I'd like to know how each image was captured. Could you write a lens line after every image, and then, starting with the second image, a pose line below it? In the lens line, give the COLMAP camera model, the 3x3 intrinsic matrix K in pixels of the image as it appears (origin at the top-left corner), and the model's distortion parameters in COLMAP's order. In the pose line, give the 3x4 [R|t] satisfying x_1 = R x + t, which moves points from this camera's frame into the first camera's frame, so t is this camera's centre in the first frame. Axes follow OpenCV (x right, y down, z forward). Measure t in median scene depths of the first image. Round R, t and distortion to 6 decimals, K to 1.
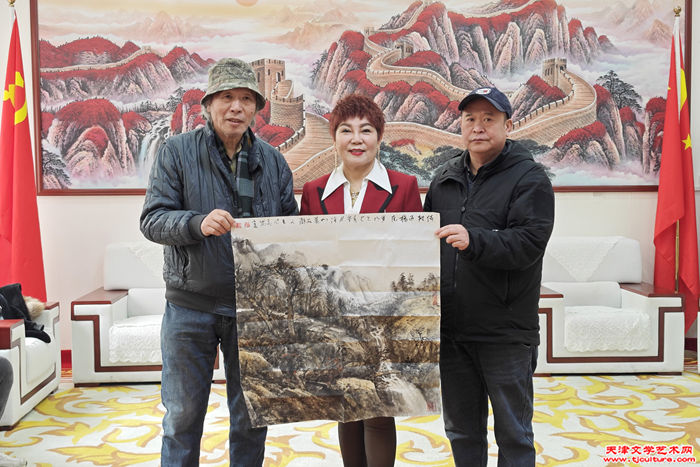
lens RADIAL K [[986.2, 0, 348.4], [0, 986.2, 235.8], [0, 0, 1]] dist [0.061563, 0.000000]
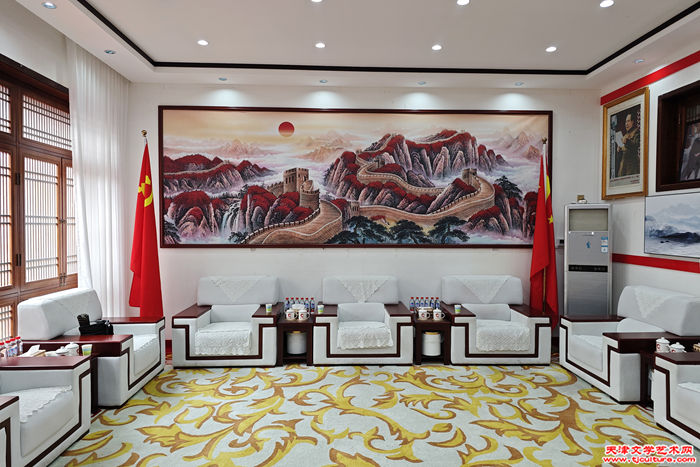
lens RADIAL K [[486.2, 0, 345.3], [0, 486.2, 237.1], [0, 0, 1]] dist [0.068011, -0.032666]
pose [[0.999500, 0.009892, -0.030037, 0.024582], [-0.010507, 0.999737, -0.020400, -0.044599], [0.029827, 0.020705, 0.999341, 0.173515]]
